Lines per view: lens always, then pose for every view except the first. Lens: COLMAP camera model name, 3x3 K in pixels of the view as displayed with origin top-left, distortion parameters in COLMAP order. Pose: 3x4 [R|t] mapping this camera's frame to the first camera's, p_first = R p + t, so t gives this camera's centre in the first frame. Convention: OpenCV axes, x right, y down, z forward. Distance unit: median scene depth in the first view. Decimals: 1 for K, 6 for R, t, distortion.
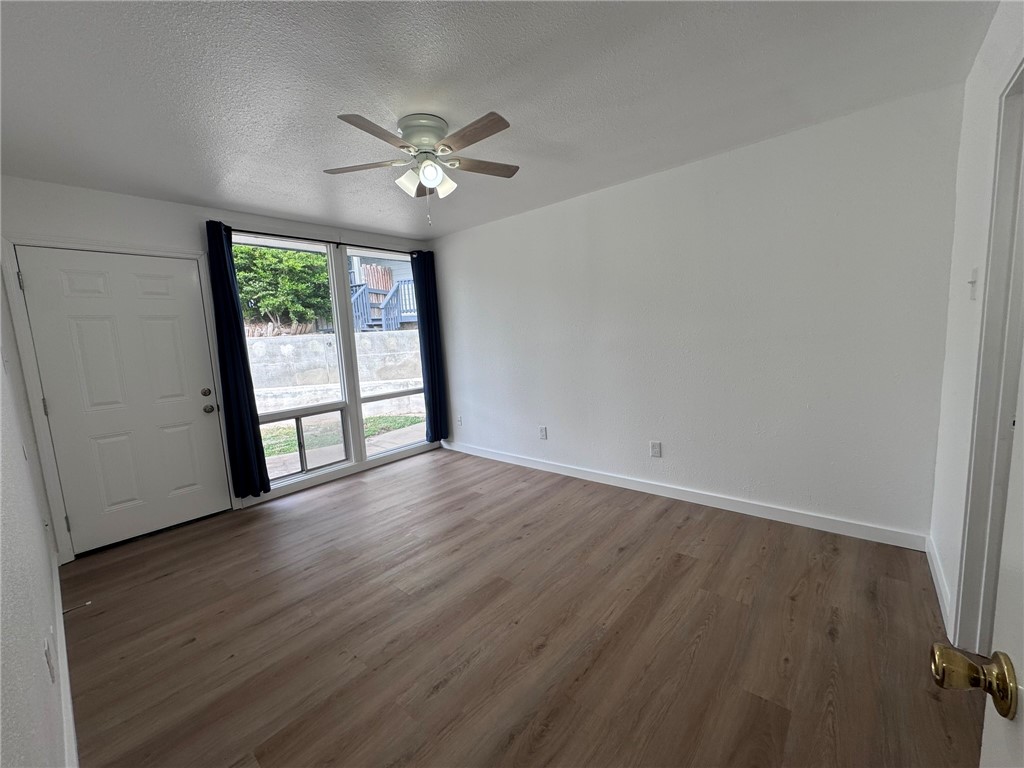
lens RADIAL K [[407.8, 0, 512.8], [0, 407.8, 388.6], [0, 0, 1]] dist [-0.002017, 0.000121]
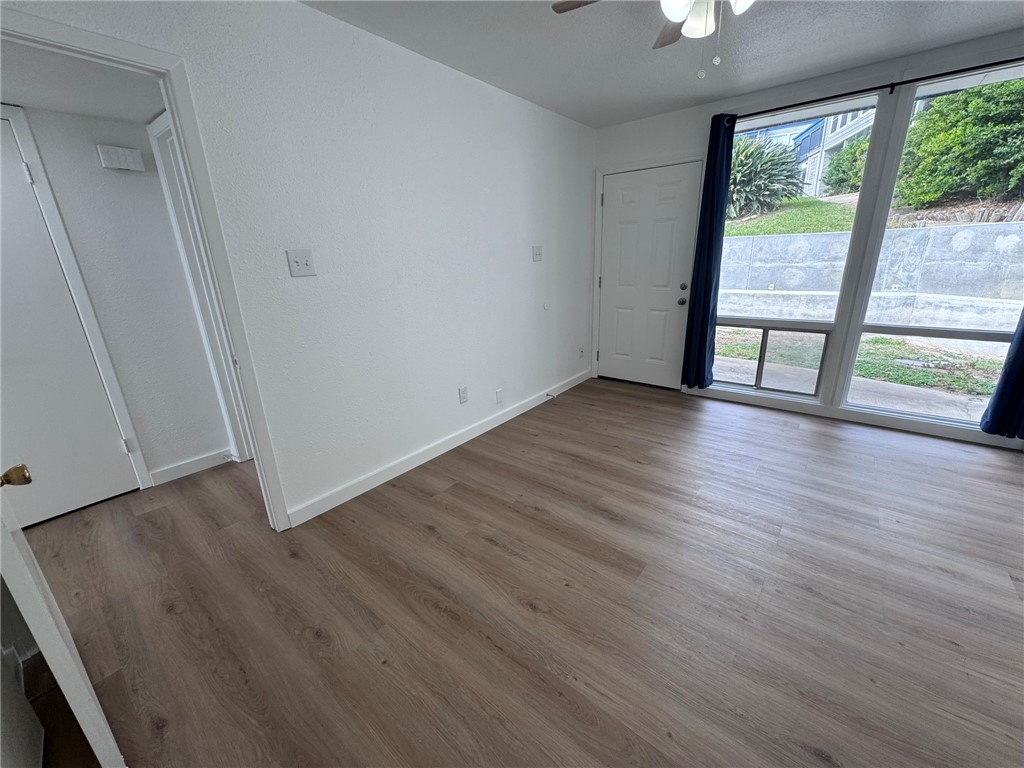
lens RADIAL K [[407.8, 0, 512.8], [0, 407.8, 386.8], [0, 0, 1]] dist [-0.002017, 0.000121]
pose [[0.033535, 0.358519, -0.932920, 0.431731], [-0.100605, 0.929915, 0.353748, -0.090889], [0.994361, 0.081994, 0.067254, 0.485252]]
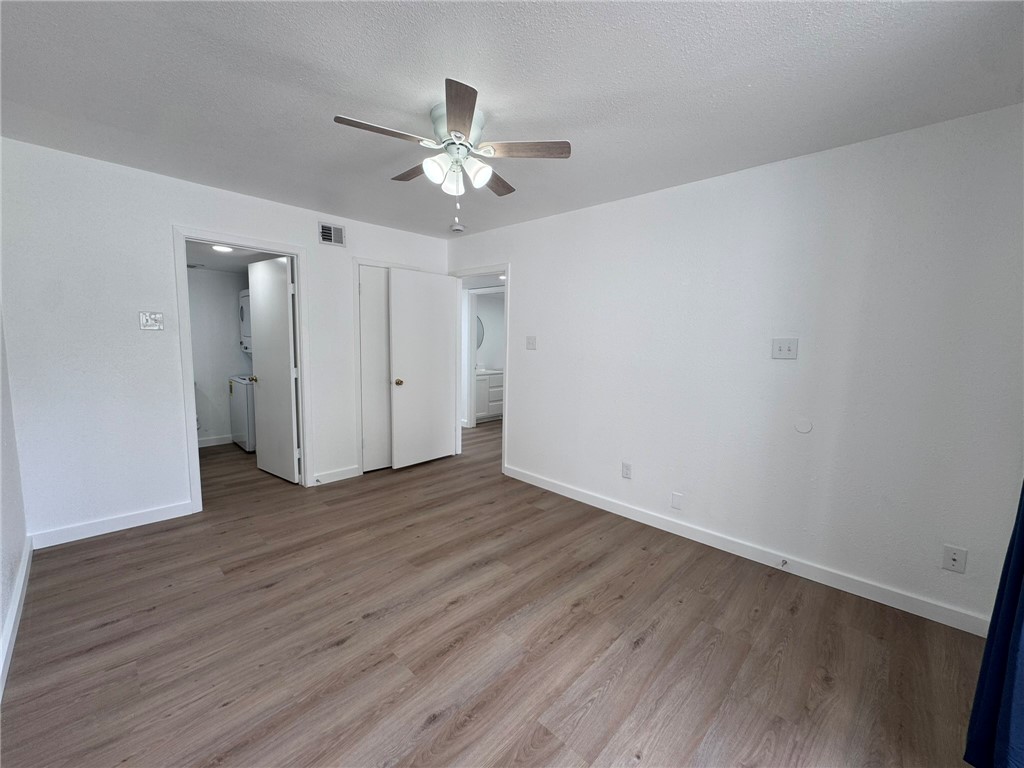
lens RADIAL K [[407.8, 0, 512.0], [0, 407.8, 380.0], [0, 0, 1]] dist [-0.002017, 0.000121]
pose [[-0.998119, 0.025724, 0.055654, -0.264496], [0.037632, 0.973663, 0.224864, -0.183529], [-0.048404, 0.226535, -0.972799, 1.420687]]
